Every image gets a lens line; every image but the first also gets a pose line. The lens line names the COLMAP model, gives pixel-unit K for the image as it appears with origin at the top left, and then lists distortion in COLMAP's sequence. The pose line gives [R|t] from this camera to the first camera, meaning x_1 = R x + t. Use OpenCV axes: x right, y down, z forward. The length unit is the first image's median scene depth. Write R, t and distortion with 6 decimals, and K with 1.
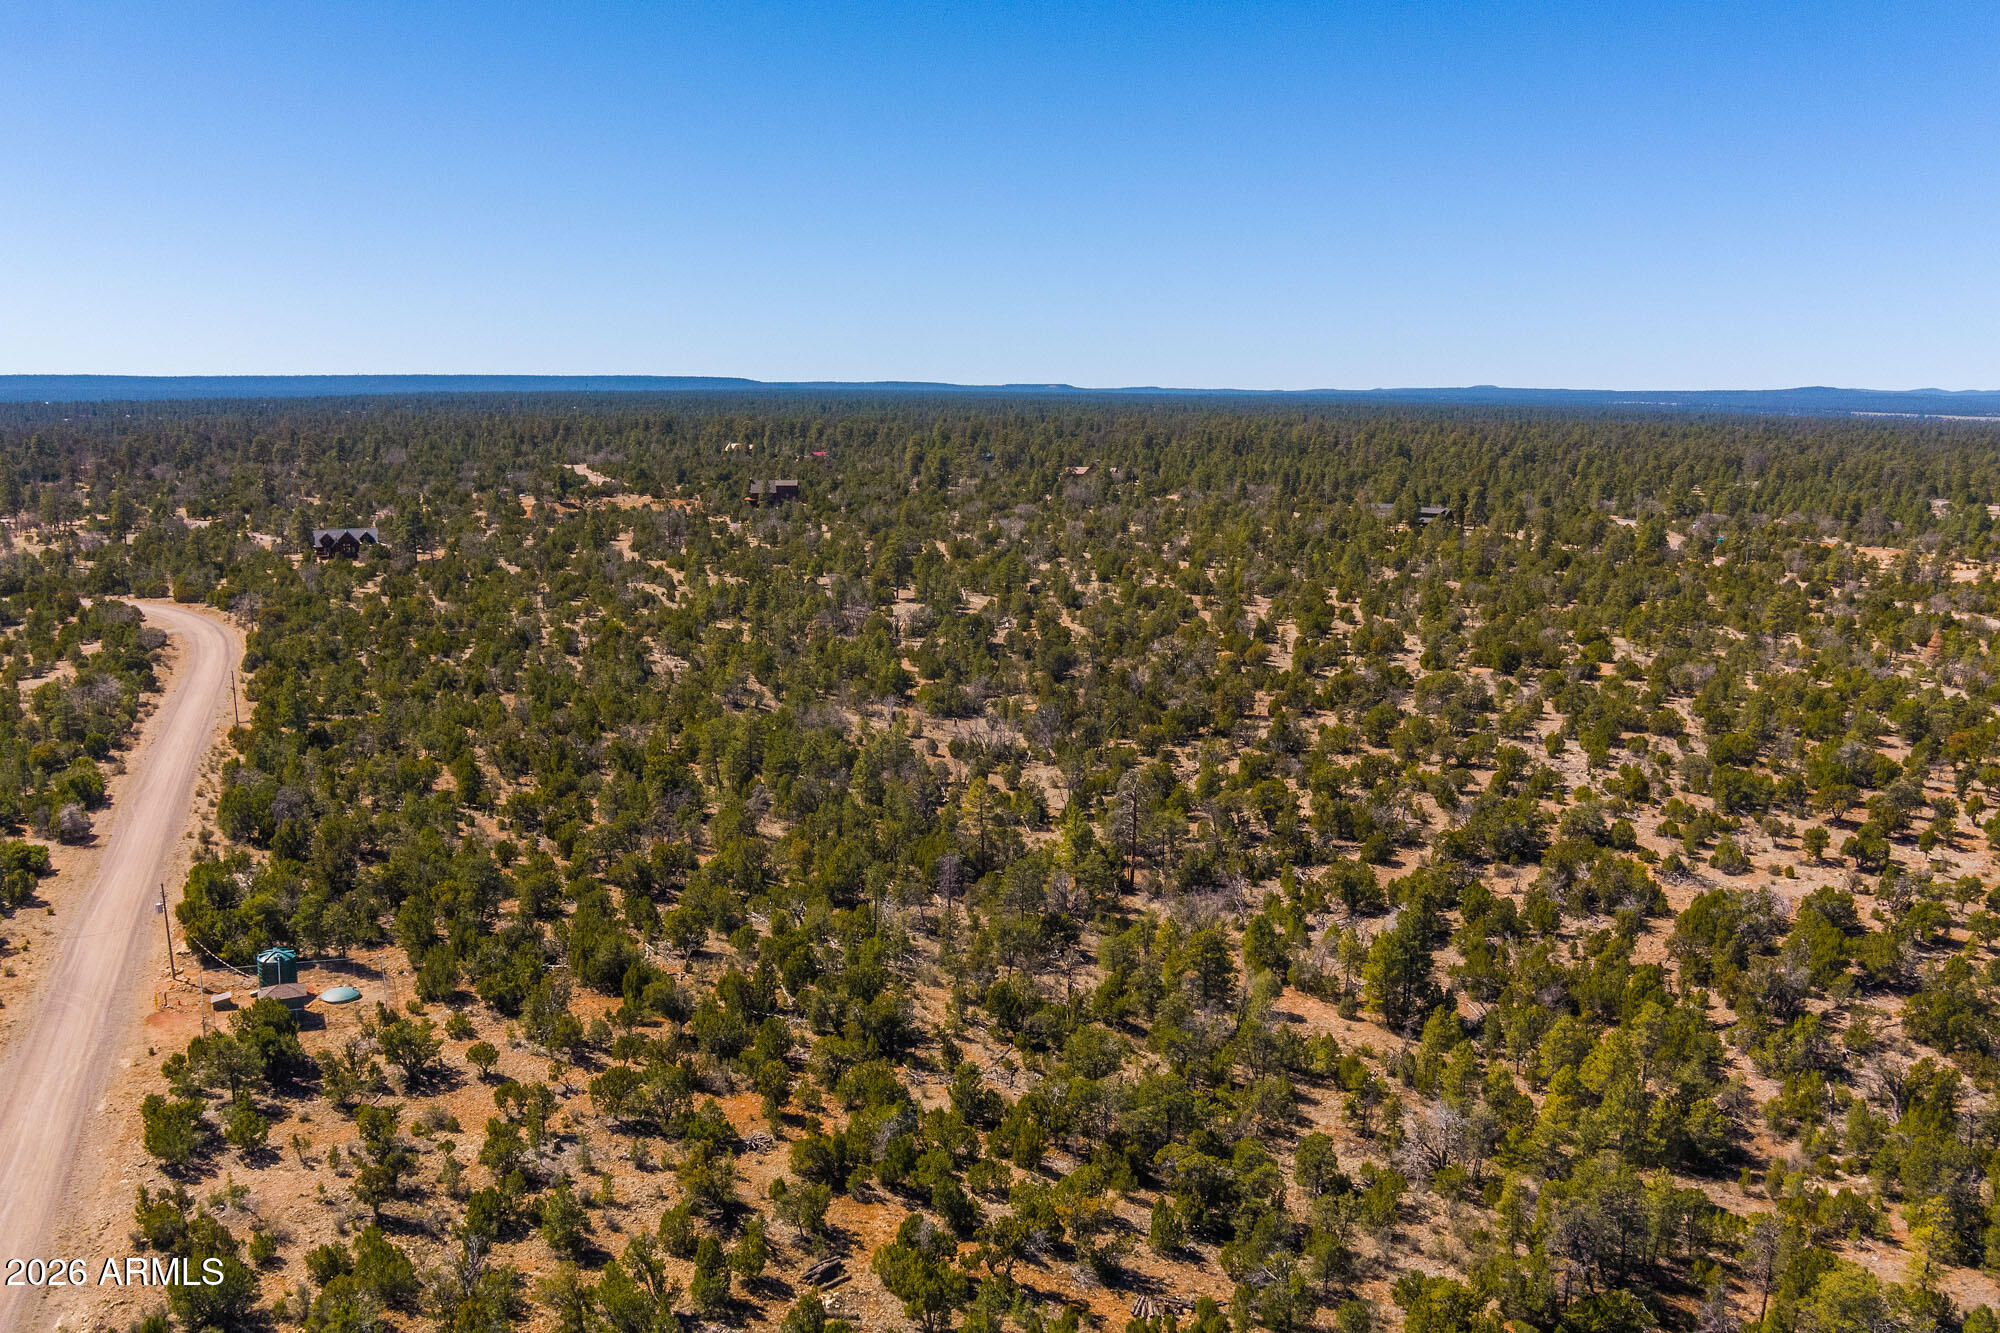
lens RADIAL K [[1696.6, 0, 1002.1], [0, 1696.6, 652.2], [0, 0, 1]] dist [-0.083112, 0.036874]
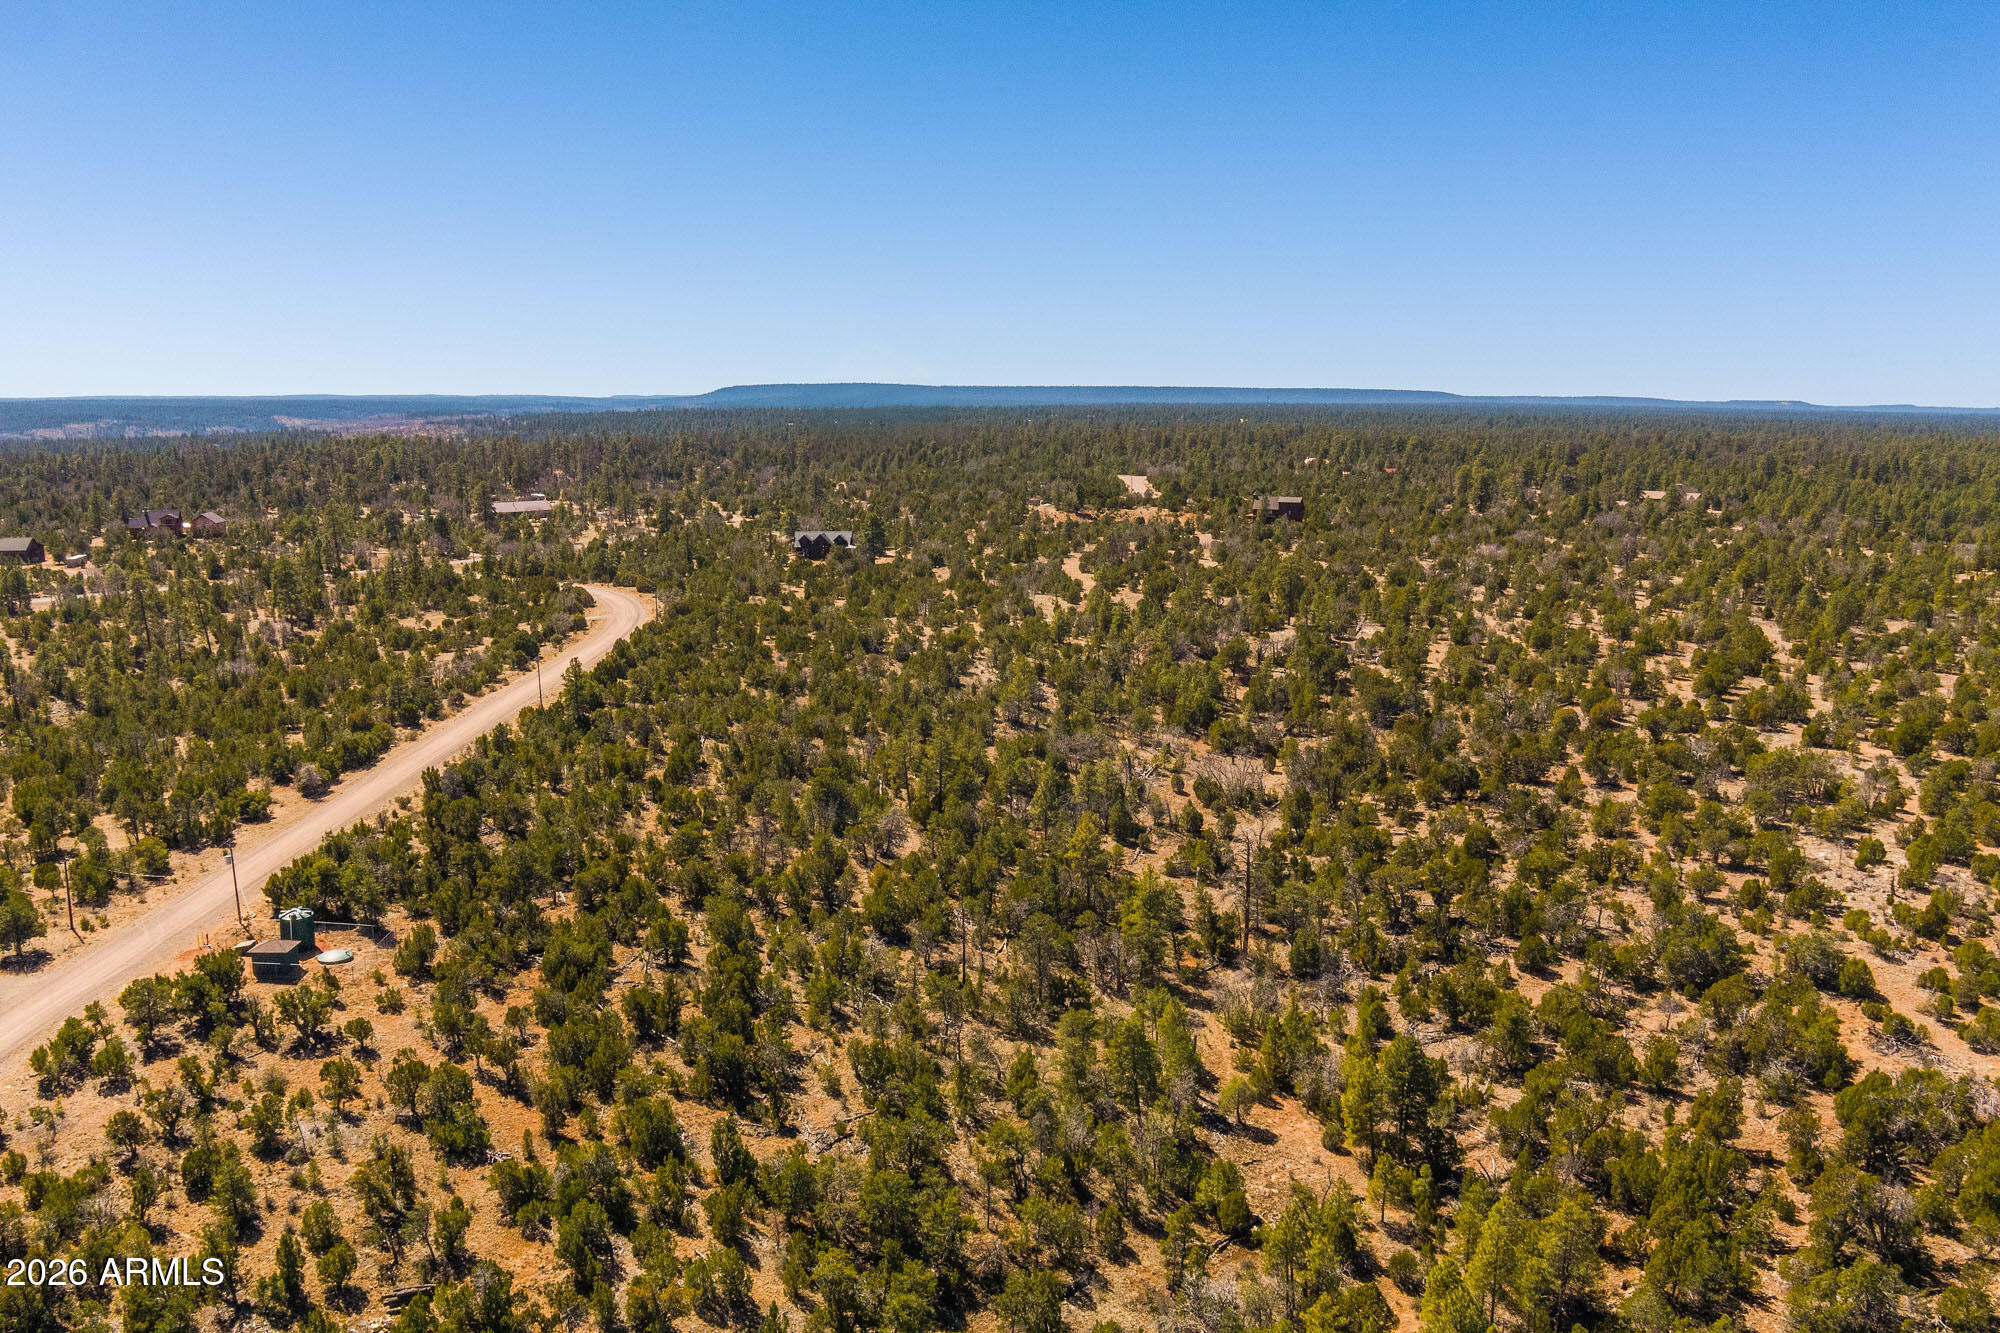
lens RADIAL K [[1696.6, 0, 1002.1], [0, 1696.6, 652.2], [0, 0, 1]] dist [-0.083112, 0.036874]
pose [[0.904254, 0.061121, -0.422598, 0.305640], [-0.064704, 0.997887, 0.005877, -0.018481], [0.422064, 0.022029, 0.906298, 0.129891]]
